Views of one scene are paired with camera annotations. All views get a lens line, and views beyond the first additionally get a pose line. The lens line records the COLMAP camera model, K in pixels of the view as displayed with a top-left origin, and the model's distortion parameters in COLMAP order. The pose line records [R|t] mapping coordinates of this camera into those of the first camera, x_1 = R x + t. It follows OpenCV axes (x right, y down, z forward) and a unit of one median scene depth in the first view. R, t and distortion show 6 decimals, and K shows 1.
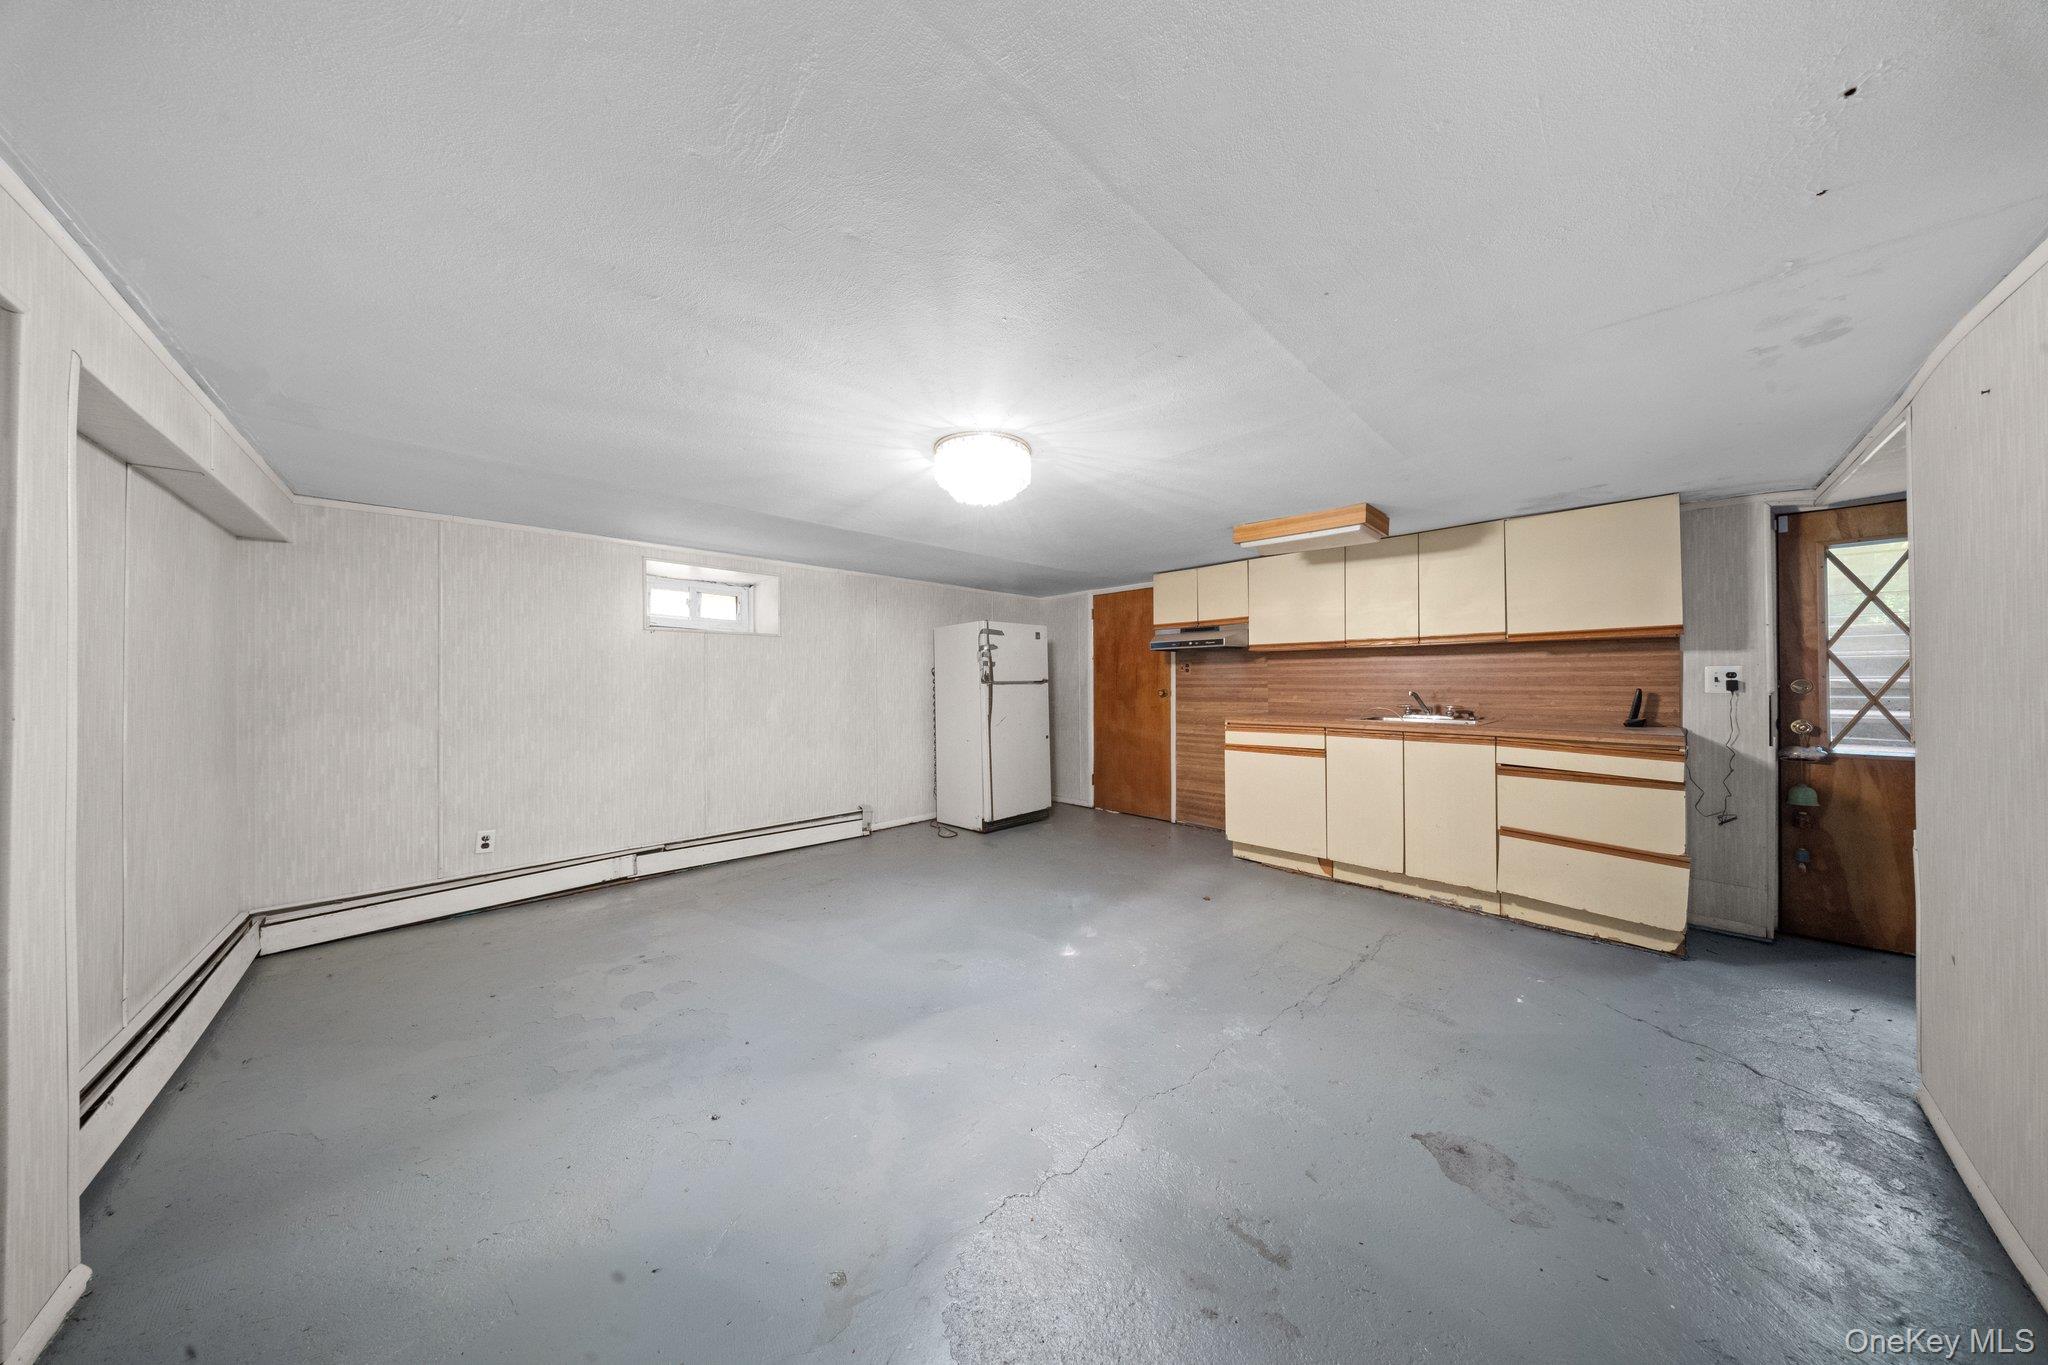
lens RADIAL K [[600.5, 0, 1023.1], [0, 600.5, 682.8], [0, 0, 1]] dist [-0.001148, -0.000578]
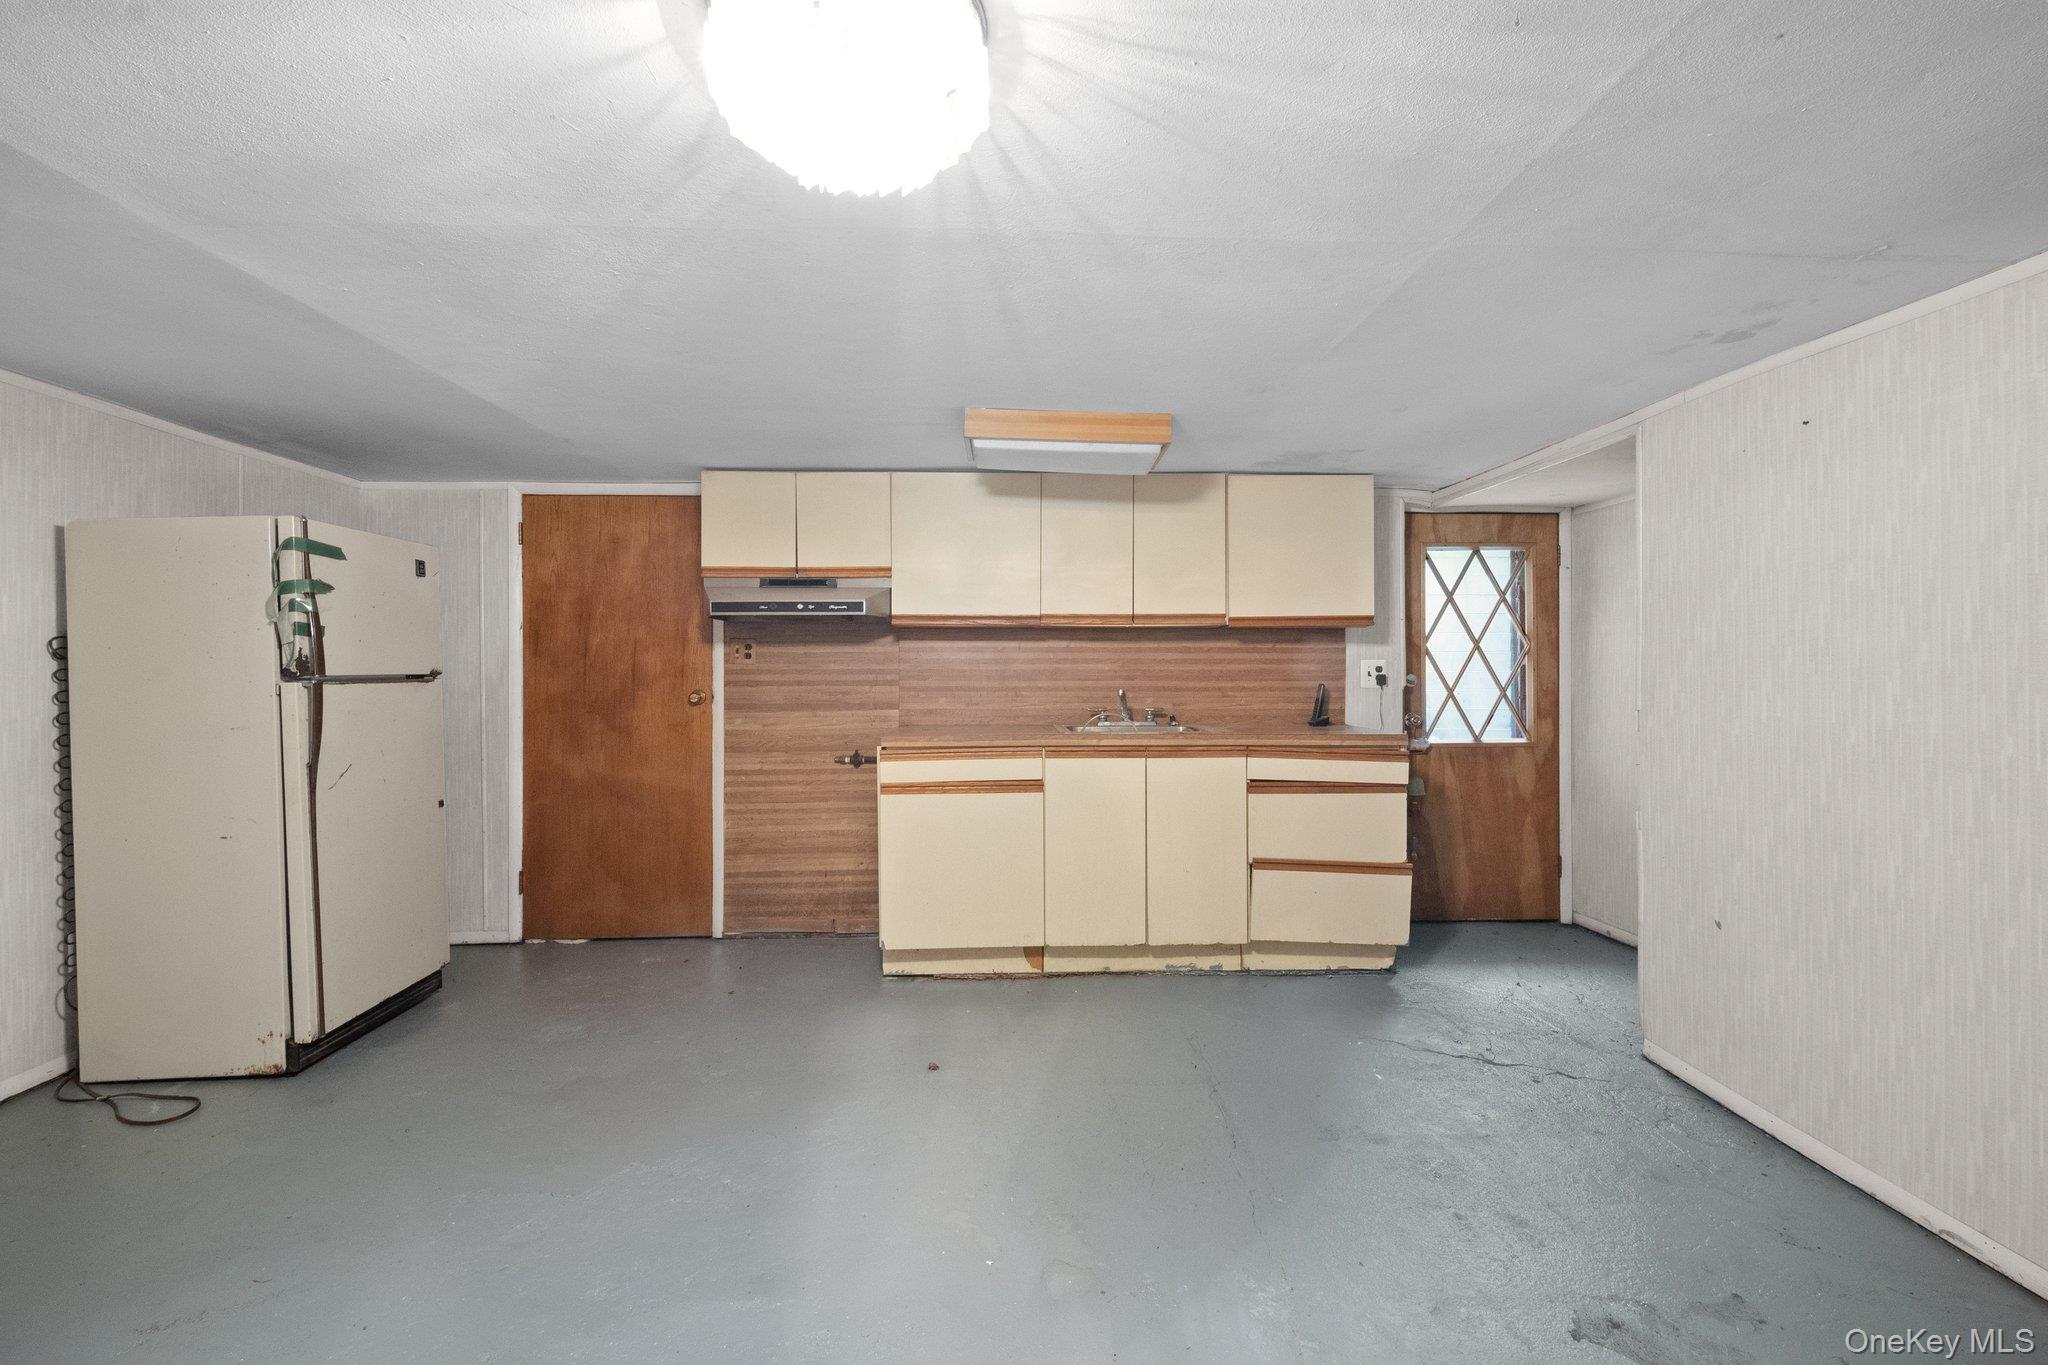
lens RADIAL K [[907.6, 0, 1022.7], [0, 907.6, 674.8], [0, 0, 1]] dist [0.005619, -0.000076]
pose [[0.663993, 0.000420, 0.747739, -0.239500], [0.001494, 0.999997, -0.001889, -0.001380], [-0.747737, 0.002372, 0.663990, 0.338272]]
